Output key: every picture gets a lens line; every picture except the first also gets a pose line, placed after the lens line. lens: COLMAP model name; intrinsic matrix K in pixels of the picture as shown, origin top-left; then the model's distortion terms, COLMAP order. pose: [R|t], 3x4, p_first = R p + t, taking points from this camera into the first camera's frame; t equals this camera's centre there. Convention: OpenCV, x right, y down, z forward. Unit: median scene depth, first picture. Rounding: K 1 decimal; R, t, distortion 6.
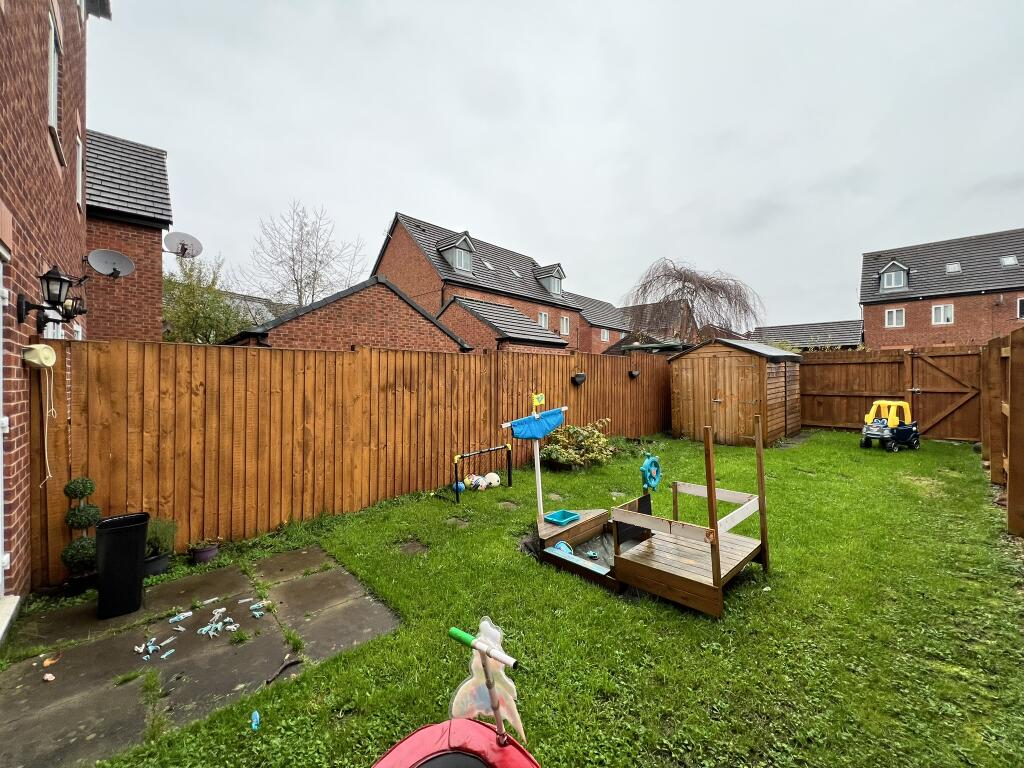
lens RADIAL K [[410.8, 0, 512.0], [0, 410.8, 384.0], [0, 0, 1]] dist [0.001625, 0.000093]
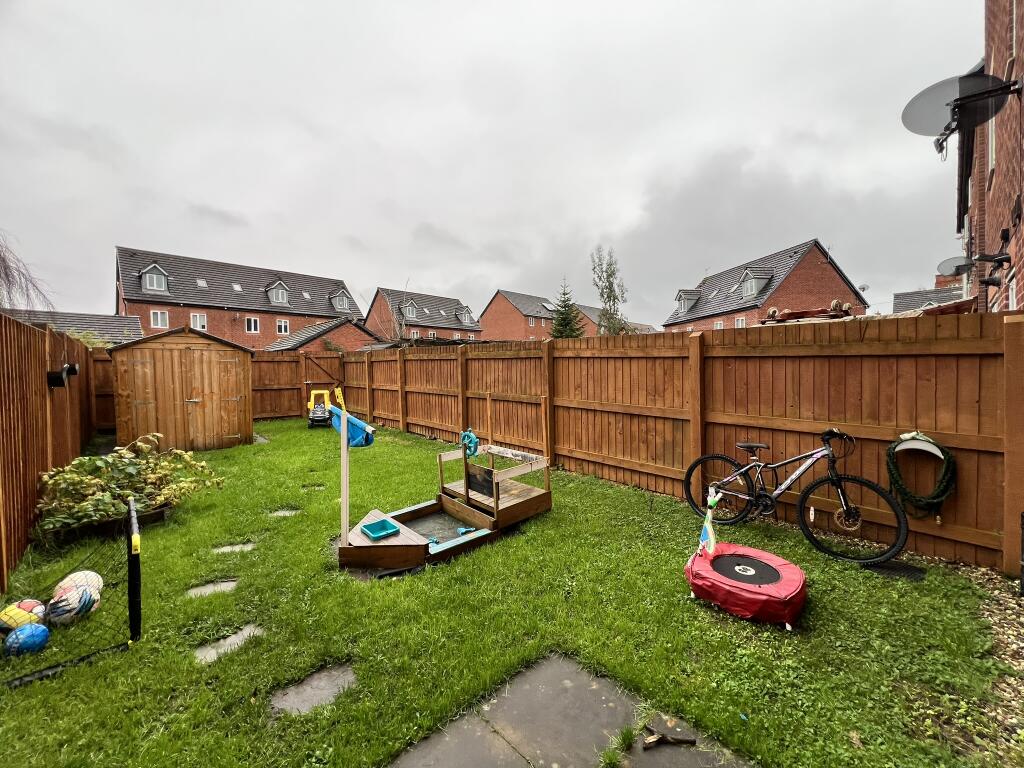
lens RADIAL K [[410.8, 0, 512.0], [0, 410.8, 384.0], [0, 0, 1]] dist [0.001625, 0.000093]
pose [[0.019990, -0.029531, 0.999364, -0.323333], [0.031015, 0.999101, 0.028903, 0.001605], [-0.999319, 0.030417, 0.020887, 0.308562]]
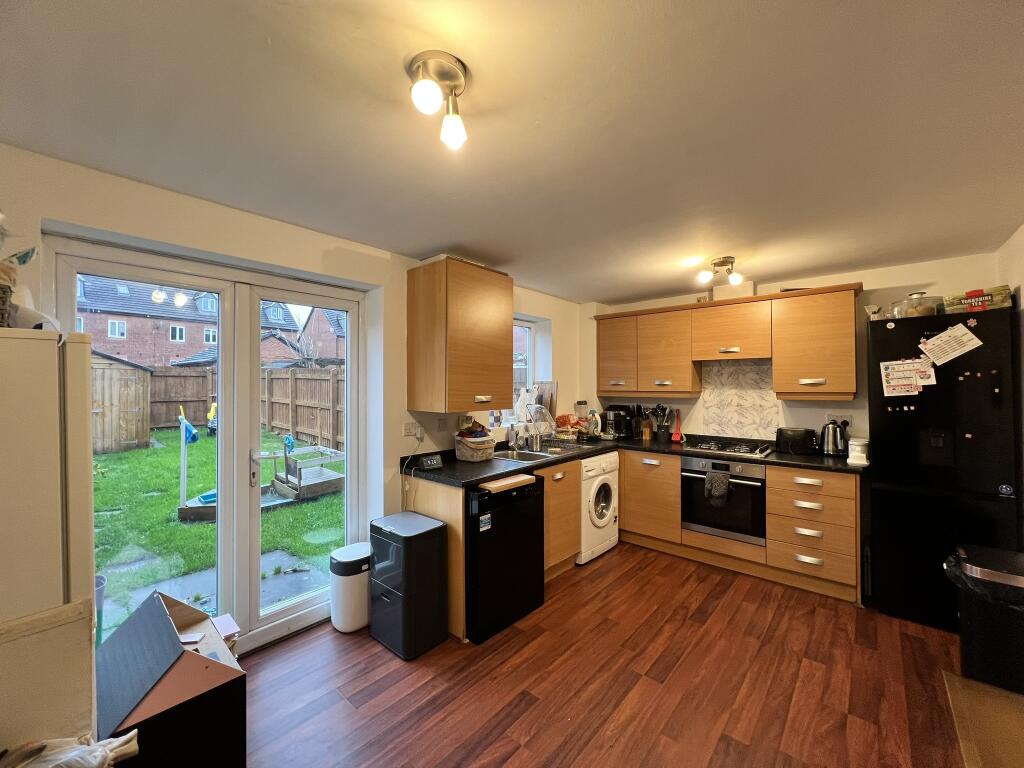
lens RADIAL K [[411.7, 0, 512.0], [0, 411.7, 384.0], [0, 0, 1]] dist [-0.000897, -0.000146]
pose [[-0.089265, -0.000598, 0.996008, -0.569808], [0.014415, 0.999894, 0.001892, -0.013251], [-0.995904, 0.014526, -0.089247, 0.066823]]
